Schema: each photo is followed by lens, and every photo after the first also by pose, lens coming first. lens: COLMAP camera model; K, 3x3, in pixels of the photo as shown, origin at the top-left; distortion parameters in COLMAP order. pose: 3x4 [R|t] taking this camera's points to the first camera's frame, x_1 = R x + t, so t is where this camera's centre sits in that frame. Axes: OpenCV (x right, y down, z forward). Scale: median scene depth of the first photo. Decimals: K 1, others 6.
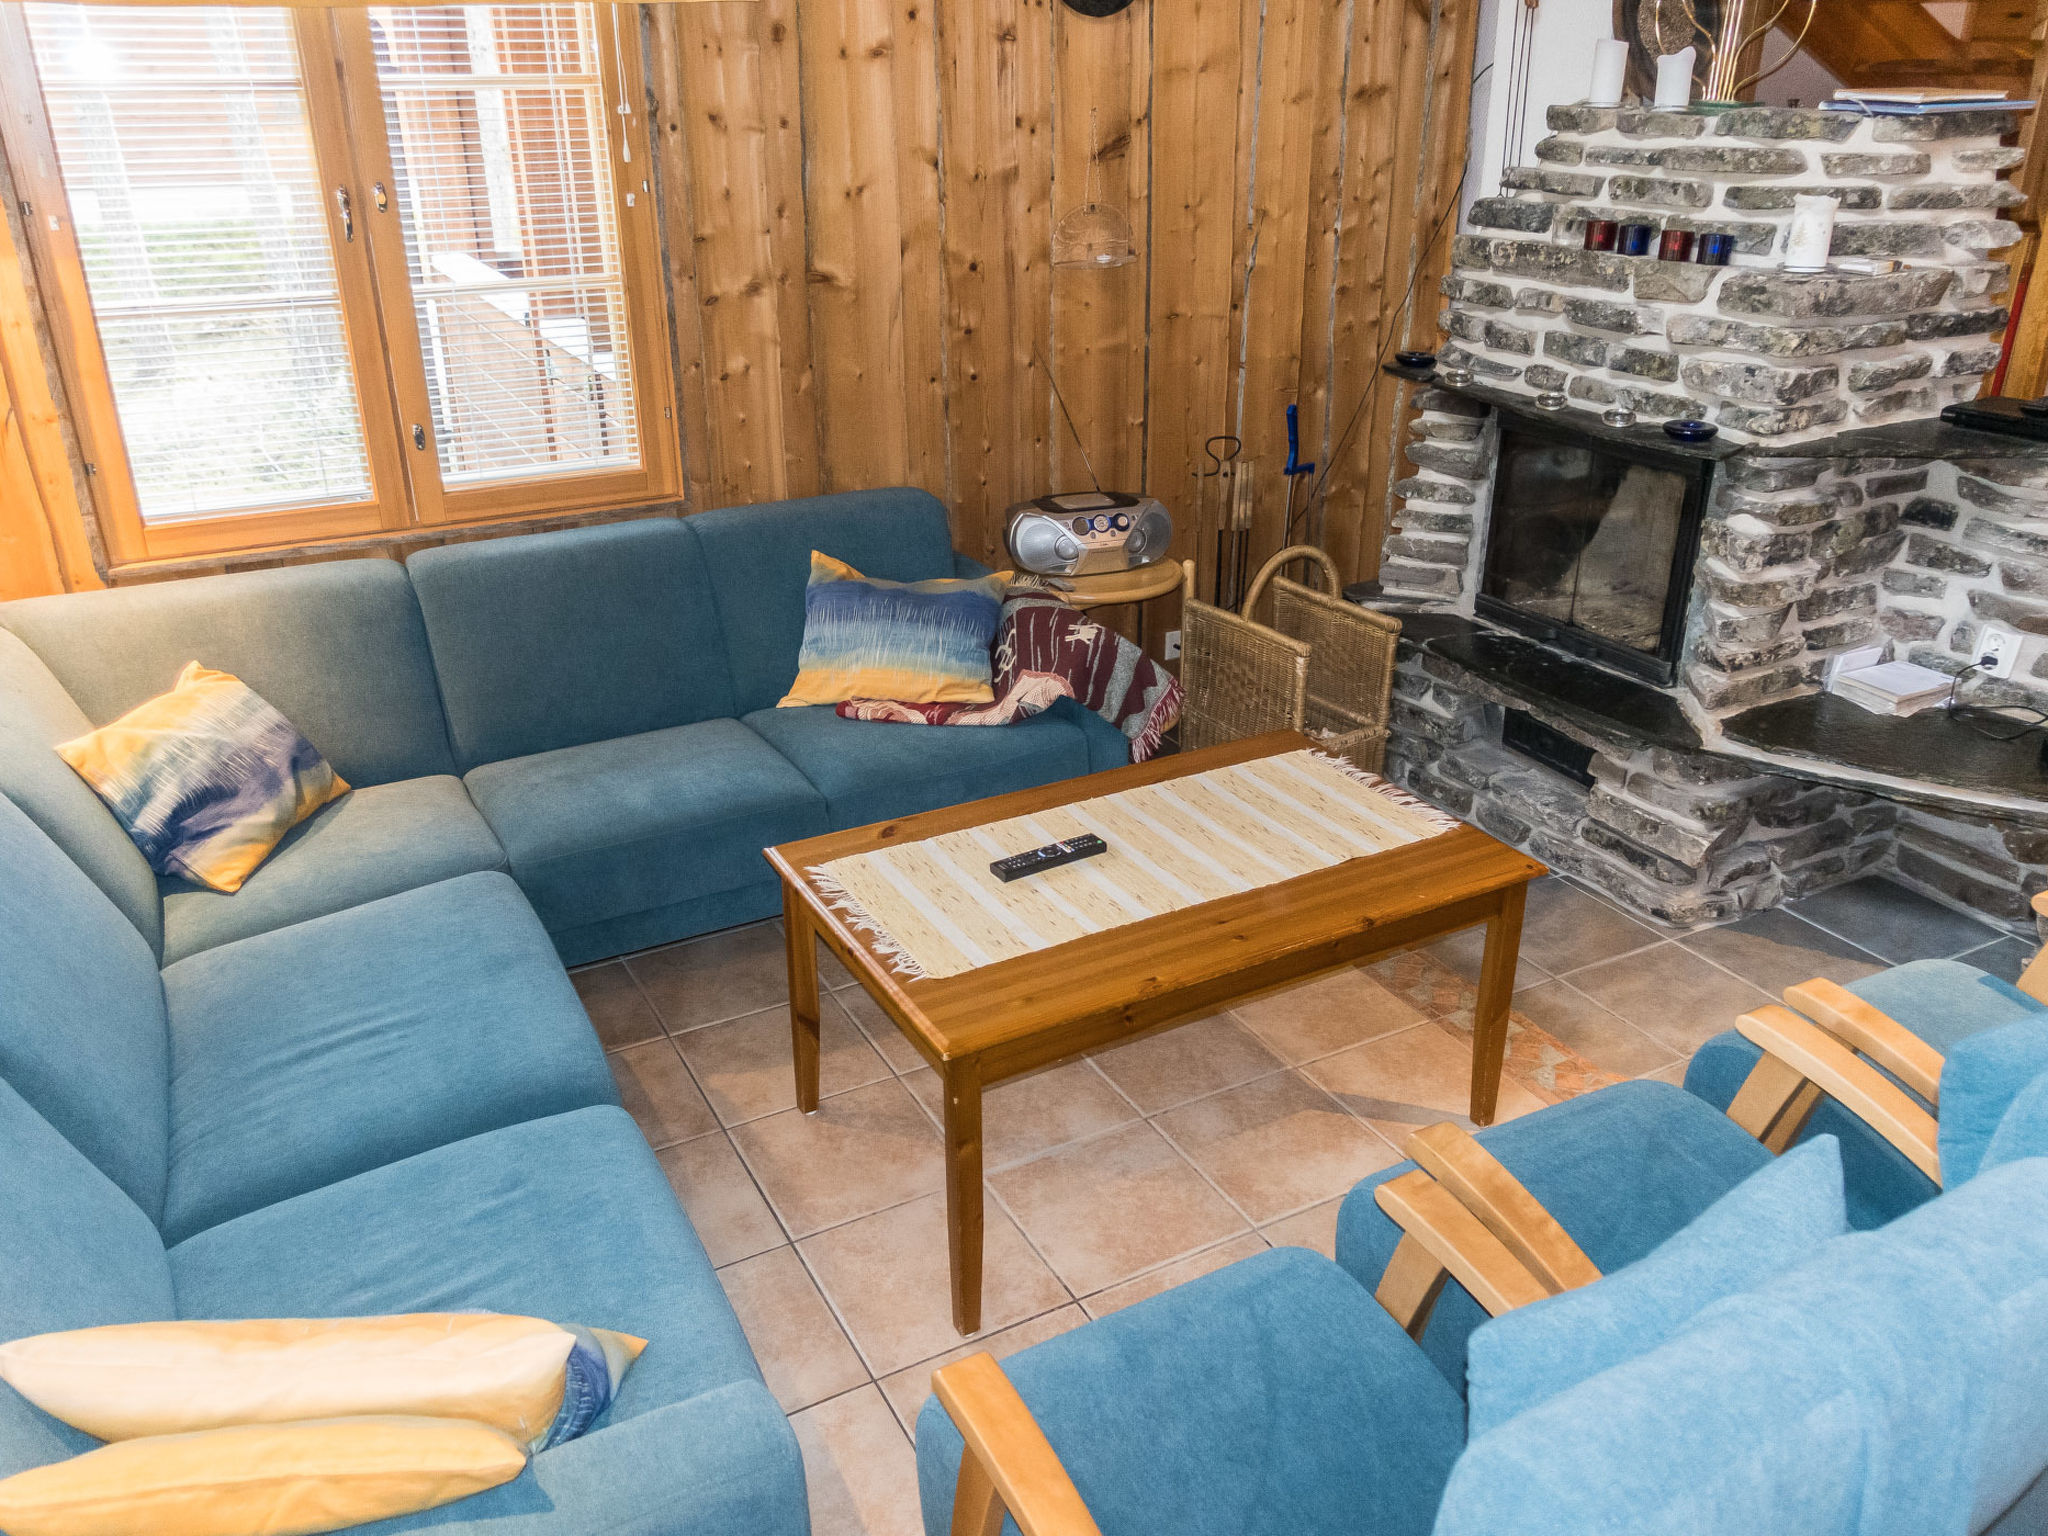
lens RADIAL K [[1594.3, 0, 1033.2], [0, 1594.3, 768.6], [0, 0, 1]] dist [0.007529, -0.001817]
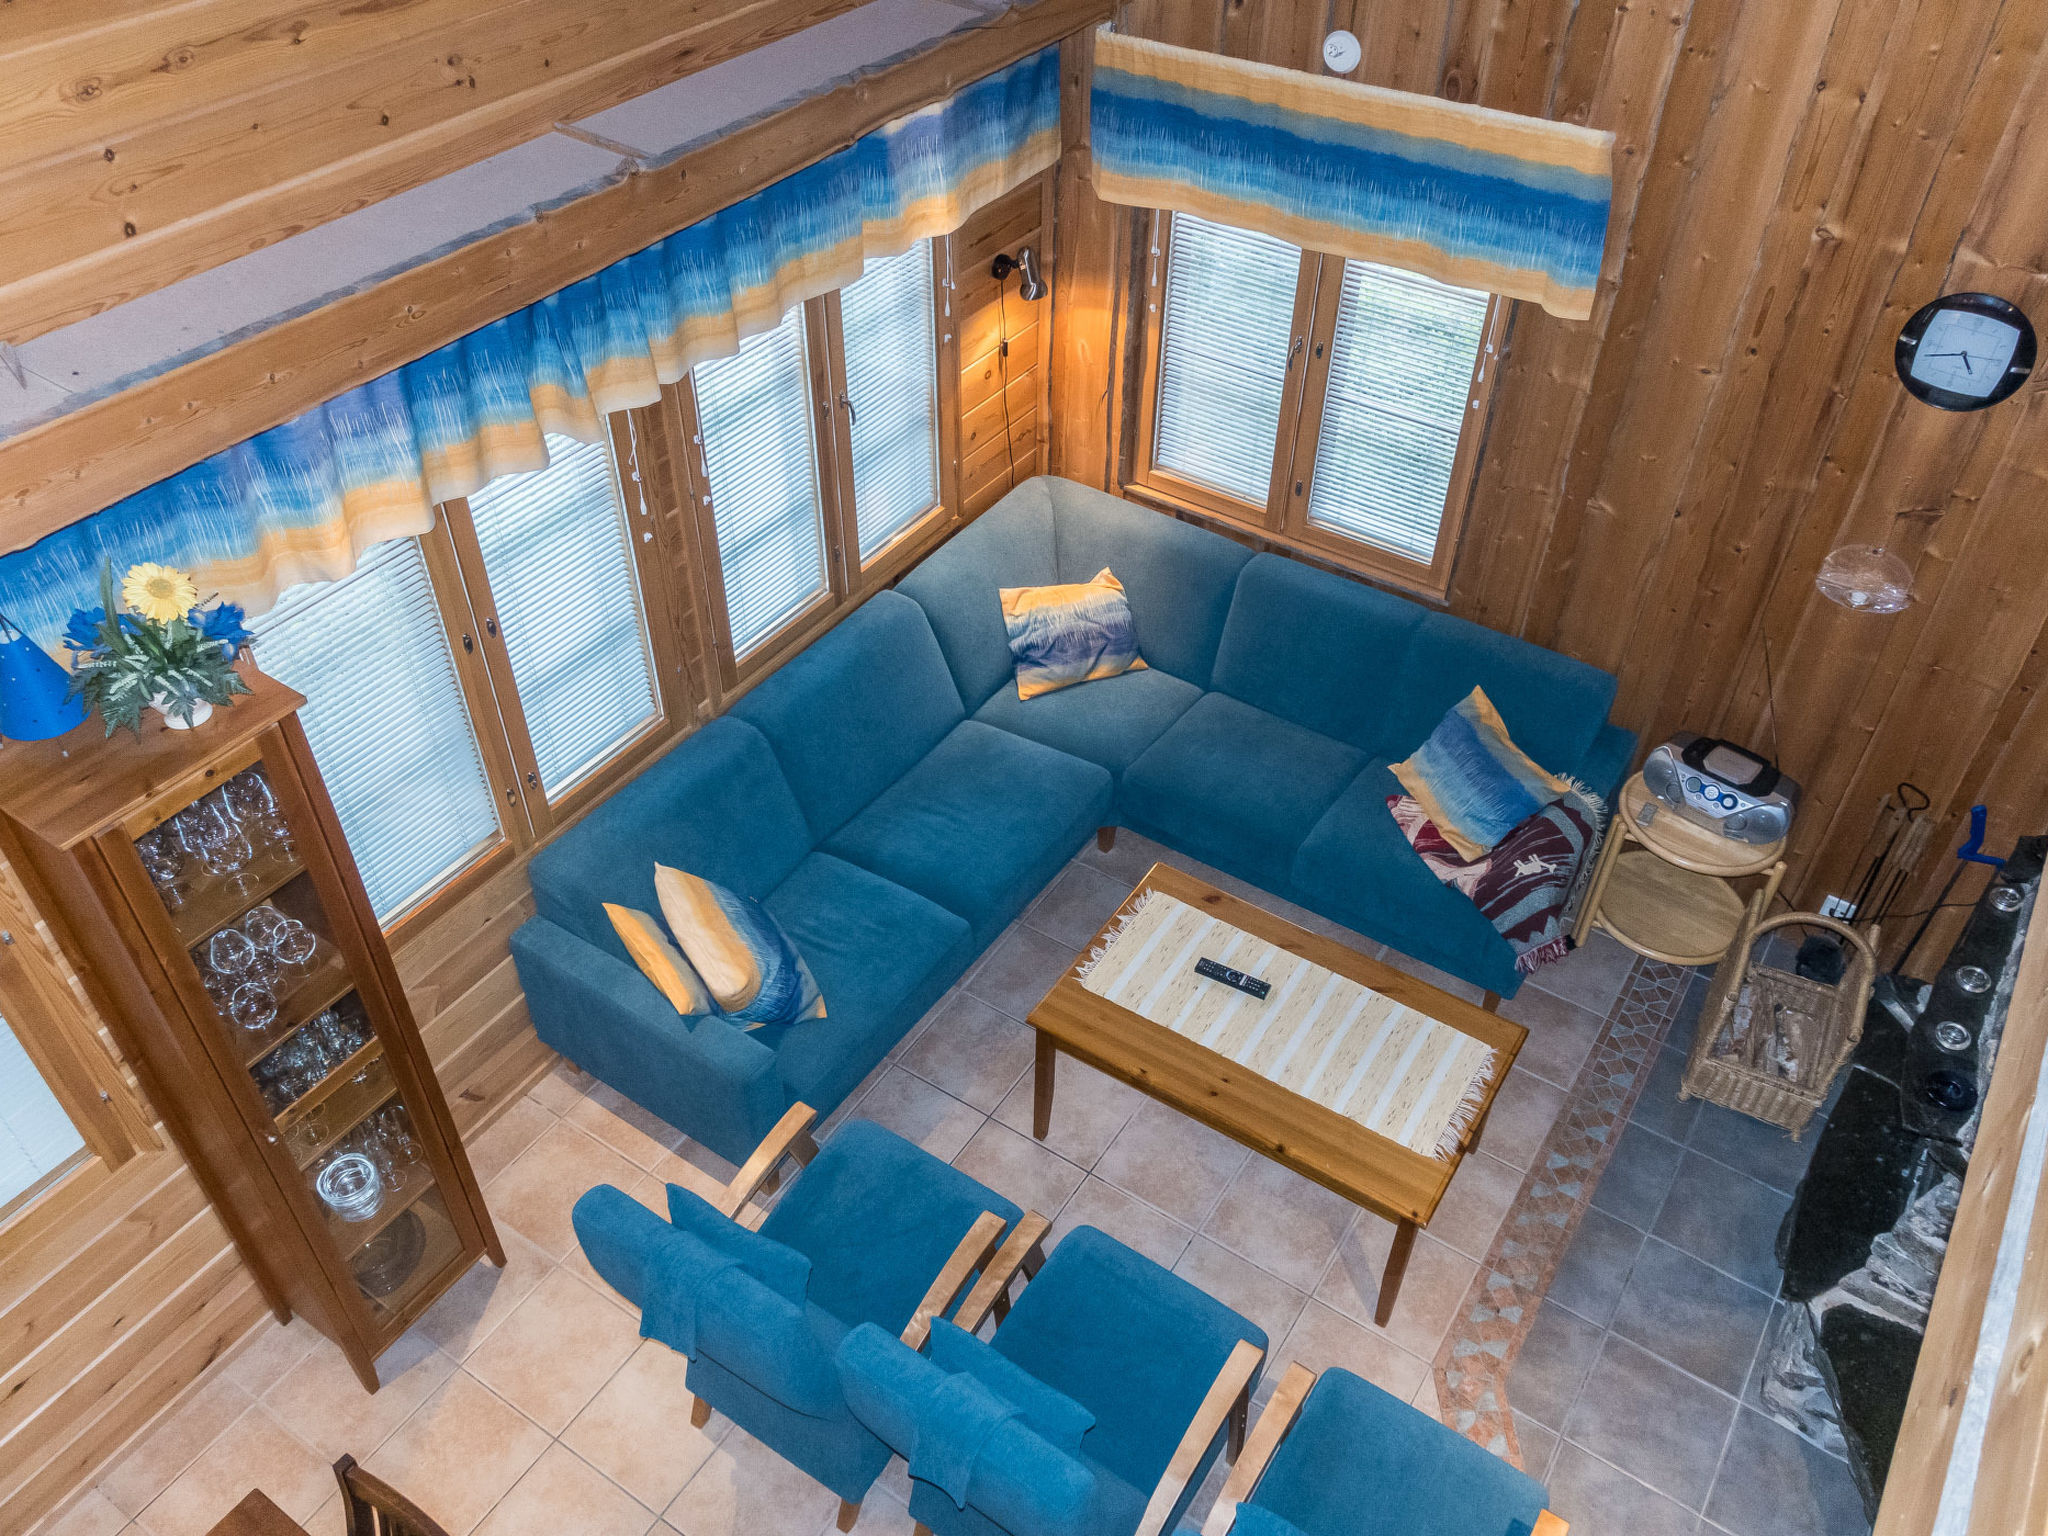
lens RADIAL K [[1594.3, 0, 1033.2], [0, 1594.3, 768.6], [0, 0, 1]] dist [0.007529, -0.001817]
pose [[0.463847, 0.591966, -0.659107, 0.662306], [-0.370244, 0.805428, 0.462822, -0.609673], [0.804839, 0.029352, 0.592767, -0.090931]]
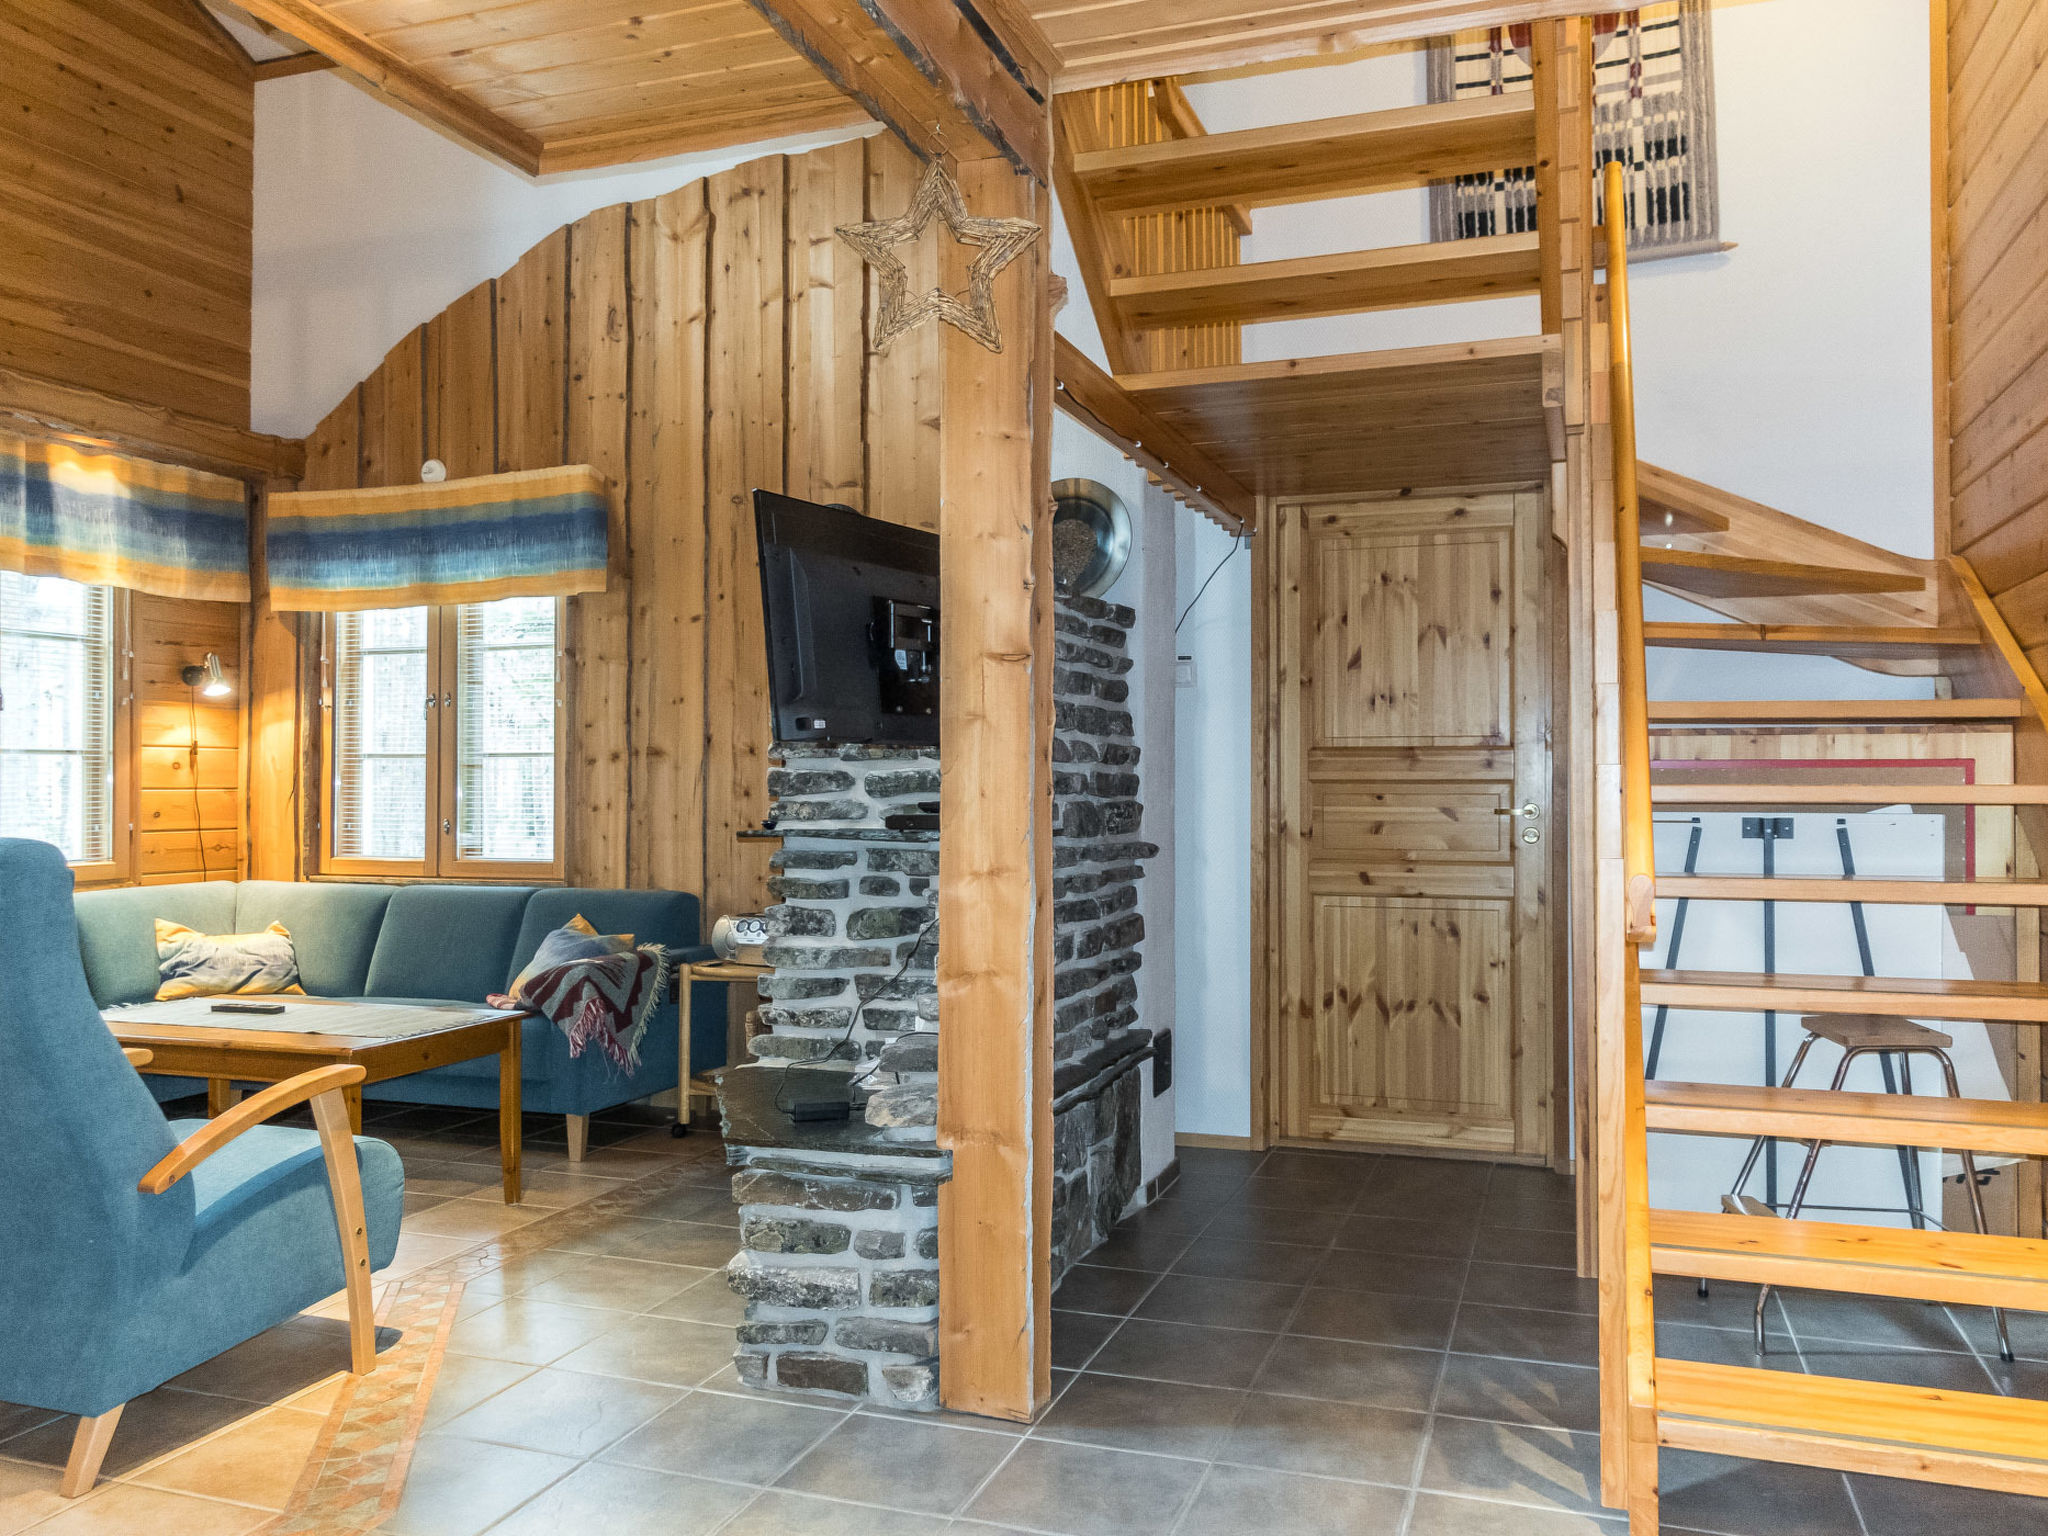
lens RADIAL K [[1594.3, 0, 1033.2], [0, 1594.3, 768.6], [0, 0, 1]] dist [0.007529, -0.001817]
pose [[0.668473, -0.008895, -0.743683, 1.398977], [-0.301873, 0.910613, -0.282236, 0.038395], [0.679718, 0.413164, 0.606035, 0.344925]]
